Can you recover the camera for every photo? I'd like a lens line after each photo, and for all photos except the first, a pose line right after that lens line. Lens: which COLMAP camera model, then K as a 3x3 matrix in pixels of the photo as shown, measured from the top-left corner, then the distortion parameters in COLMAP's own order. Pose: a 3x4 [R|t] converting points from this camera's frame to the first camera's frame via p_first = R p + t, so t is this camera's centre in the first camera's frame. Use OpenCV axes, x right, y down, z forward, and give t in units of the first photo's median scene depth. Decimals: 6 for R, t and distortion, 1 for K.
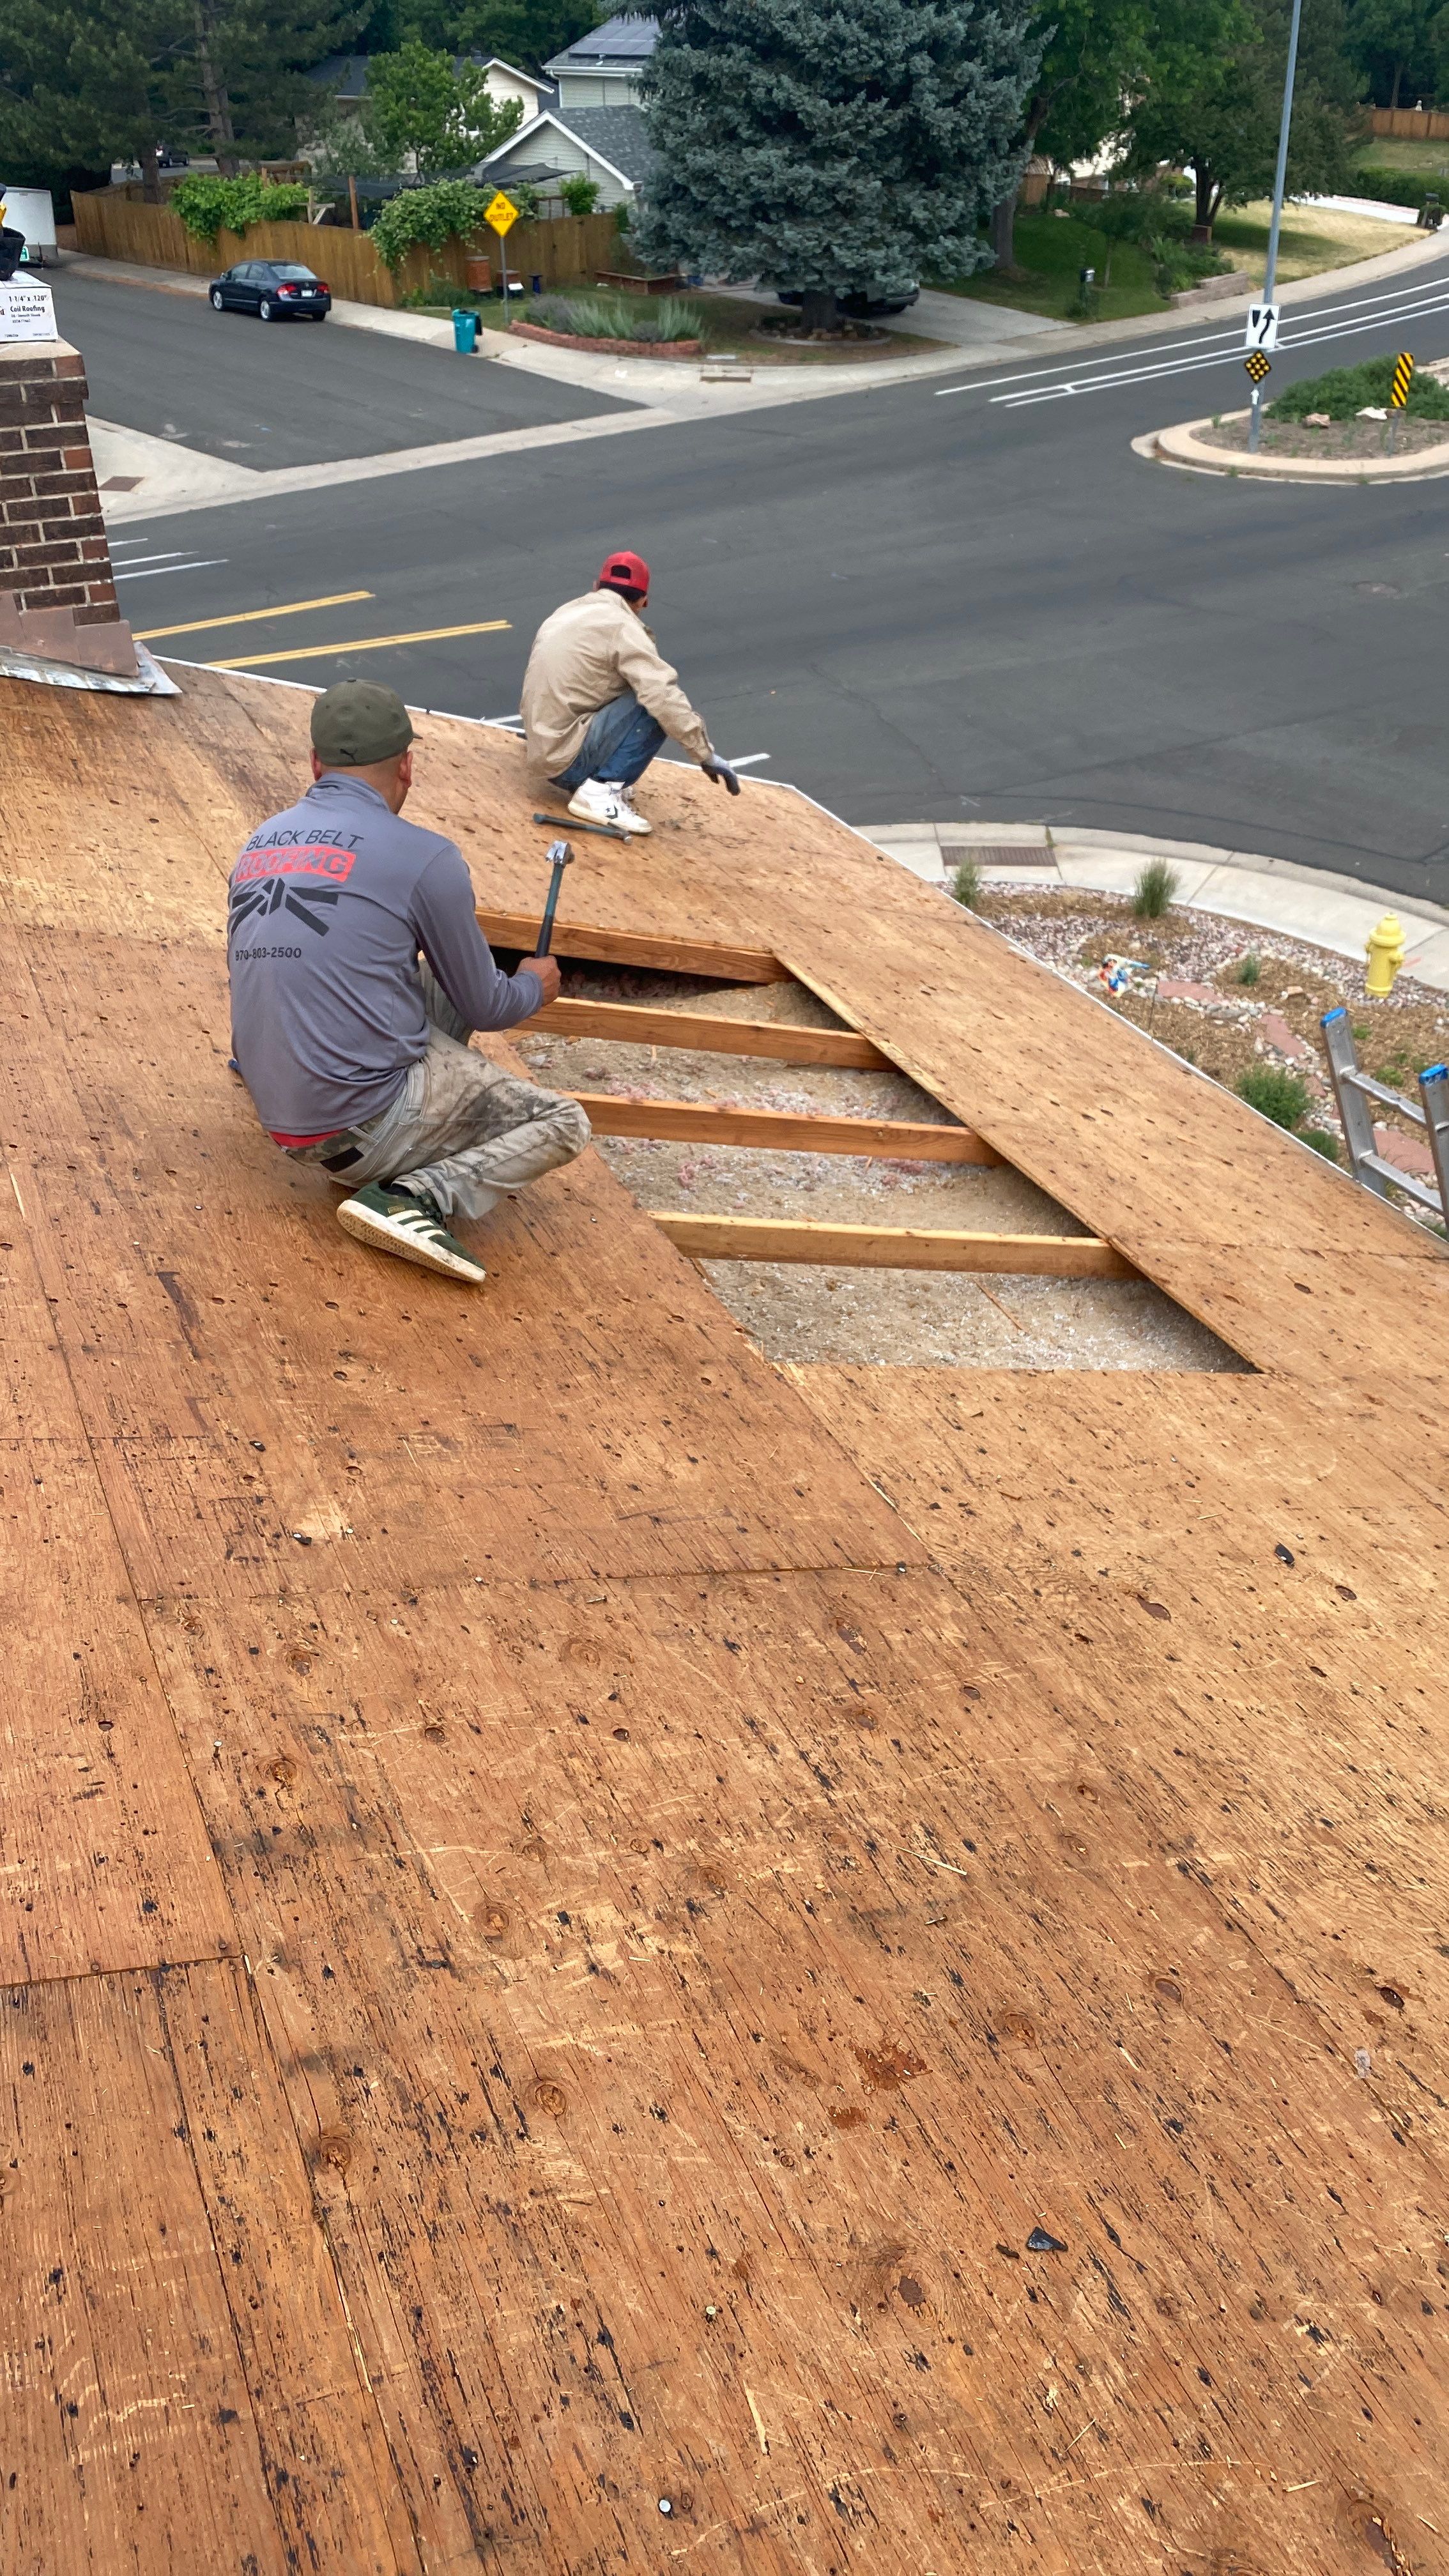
lens RADIAL K [[1983.9, 0, 735.2], [0, 1983.9, 1264.9], [0, 0, 1]] dist [0.004771, 0.001436]
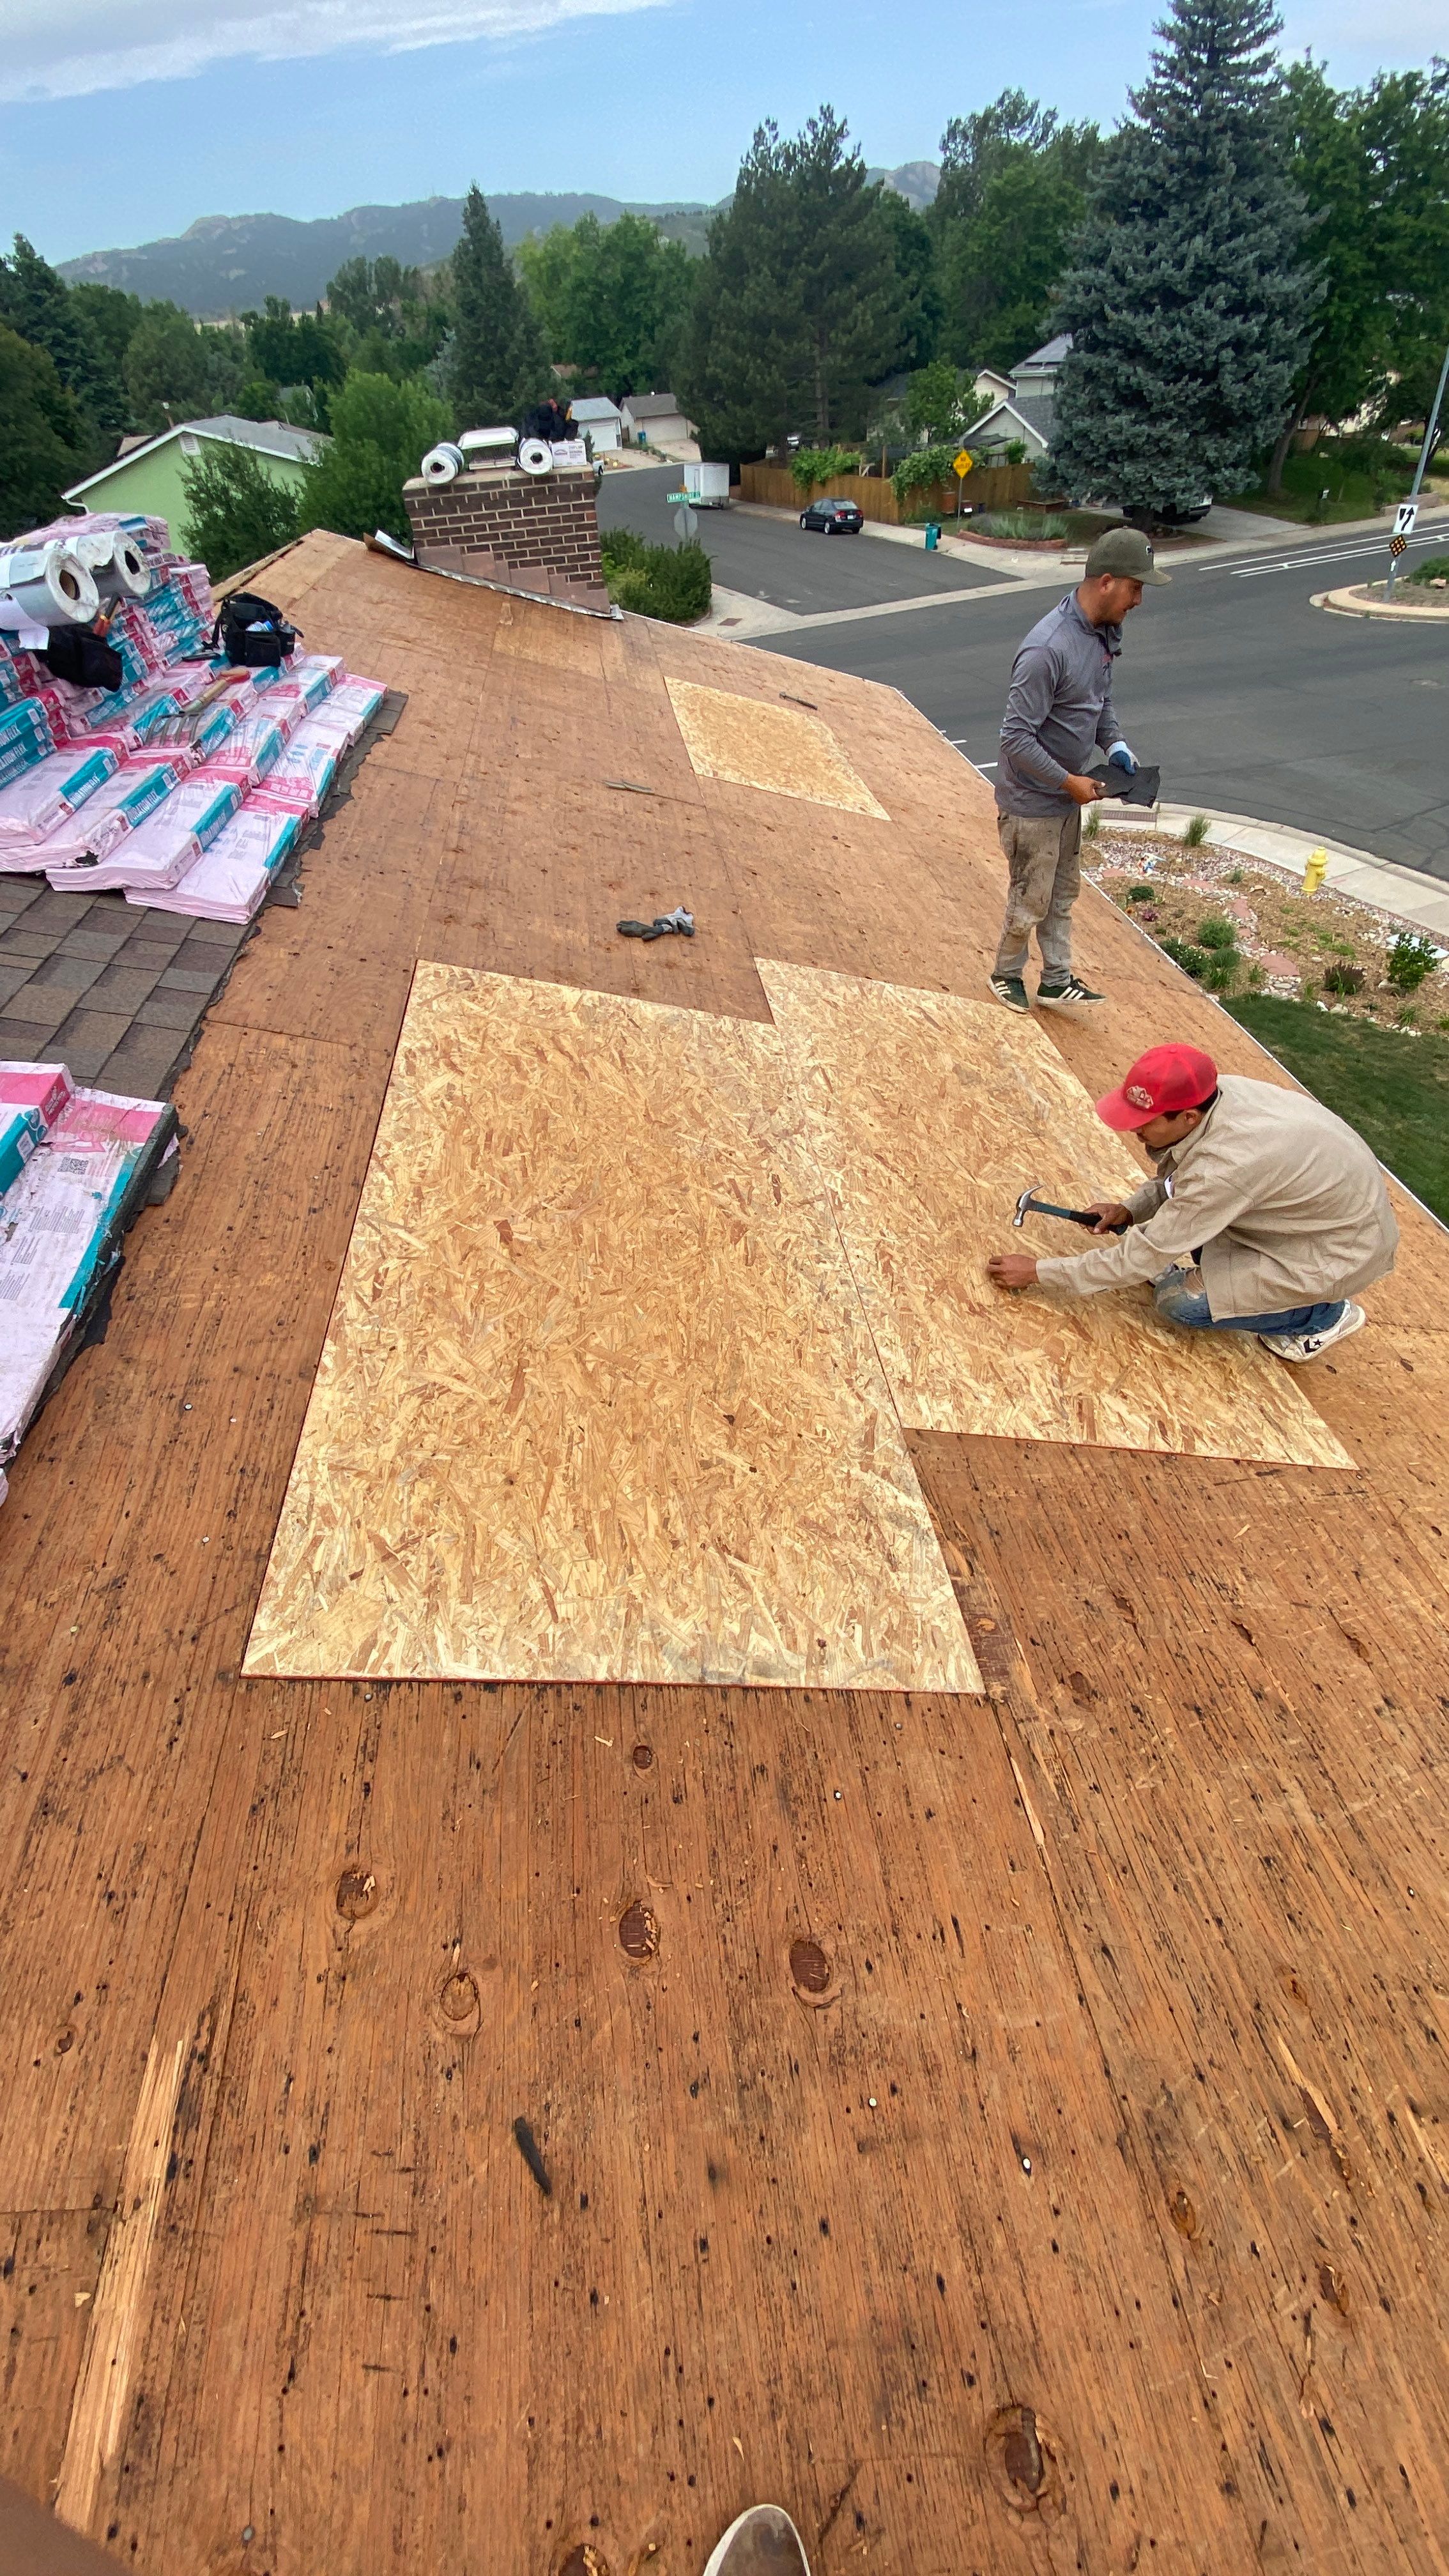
lens RADIAL K [[1045.1, 0, 714.0], [0, 1045.1, 1279.2], [0, 0, 1]] dist [0.012951, -0.017292]
pose [[0.948380, 0.166202, -0.270095, 0.047479], [-0.119345, 0.976105, 0.181591, 0.039919], [0.293822, -0.139983, 0.945555, -0.051868]]
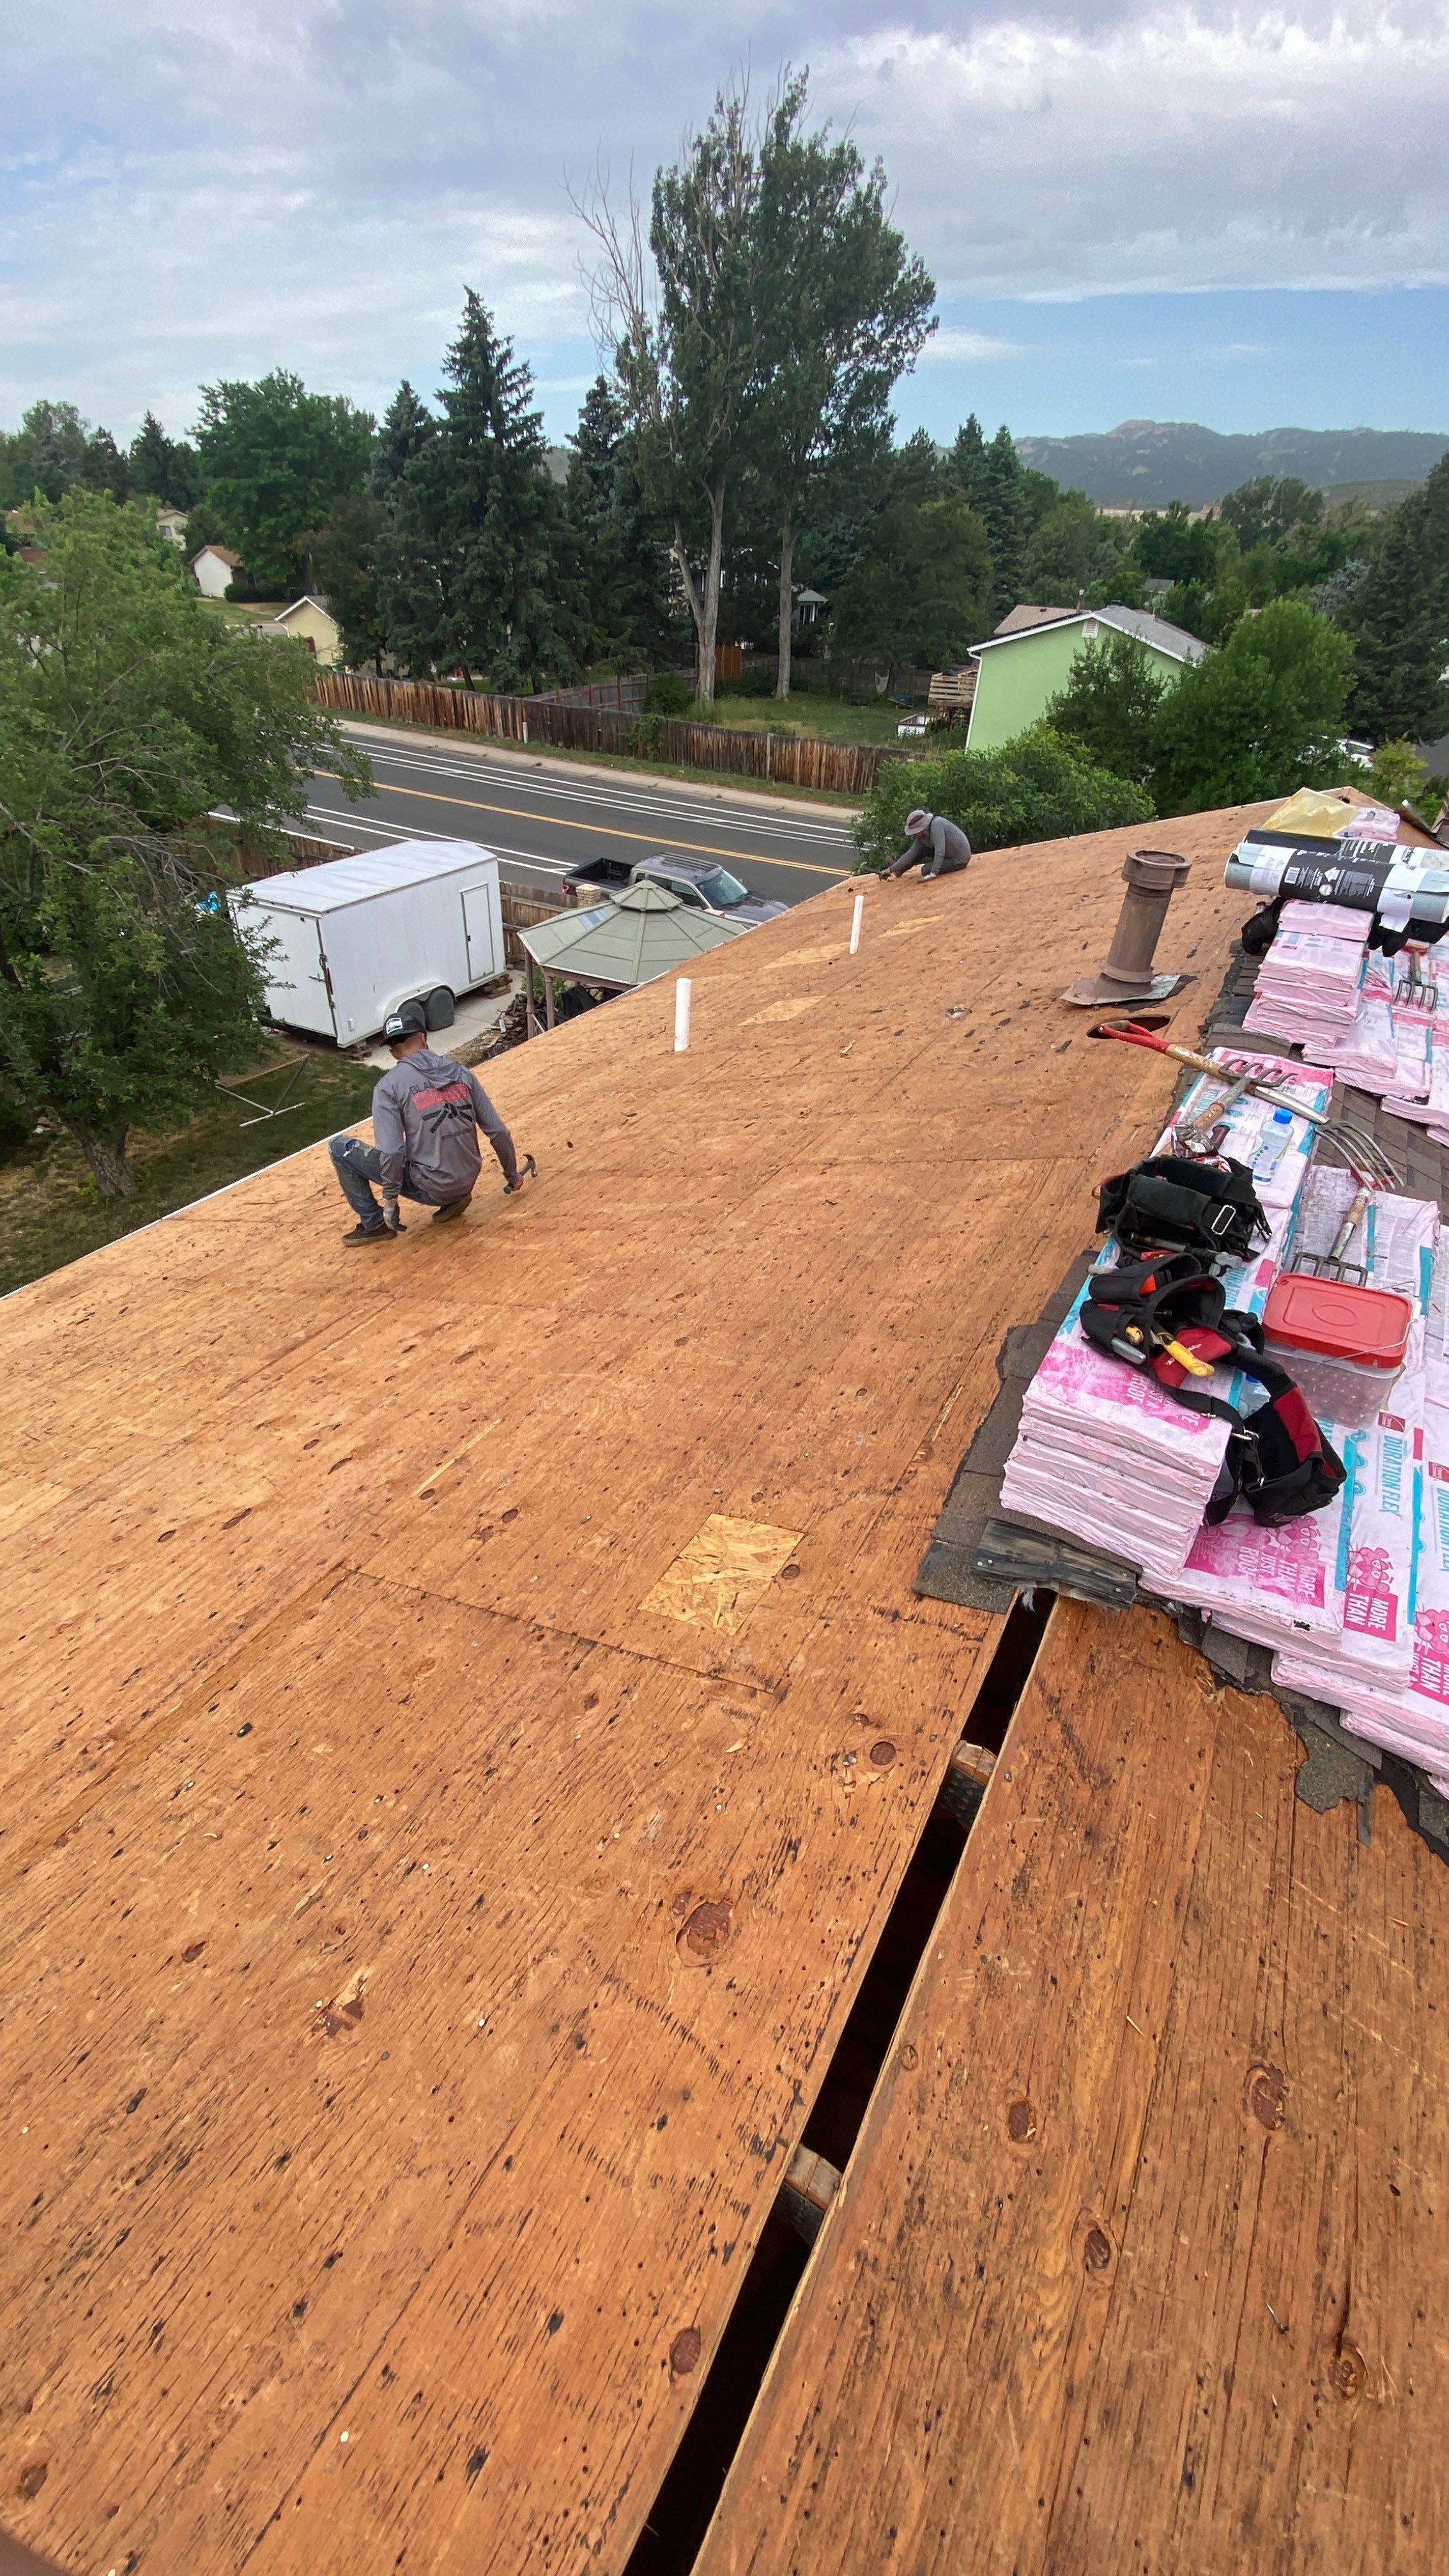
lens RADIAL K [[1038.8, 0, 714.5], [0, 1038.8, 1281.8], [0, 0, 1]] dist [0.015349, -0.018687]
pose [[0.585564, 0.494519, -0.642313, 0.017395], [-0.481863, 0.849521, 0.214760, 0.053875], [0.651861, 0.183751, 0.735739, -0.098786]]
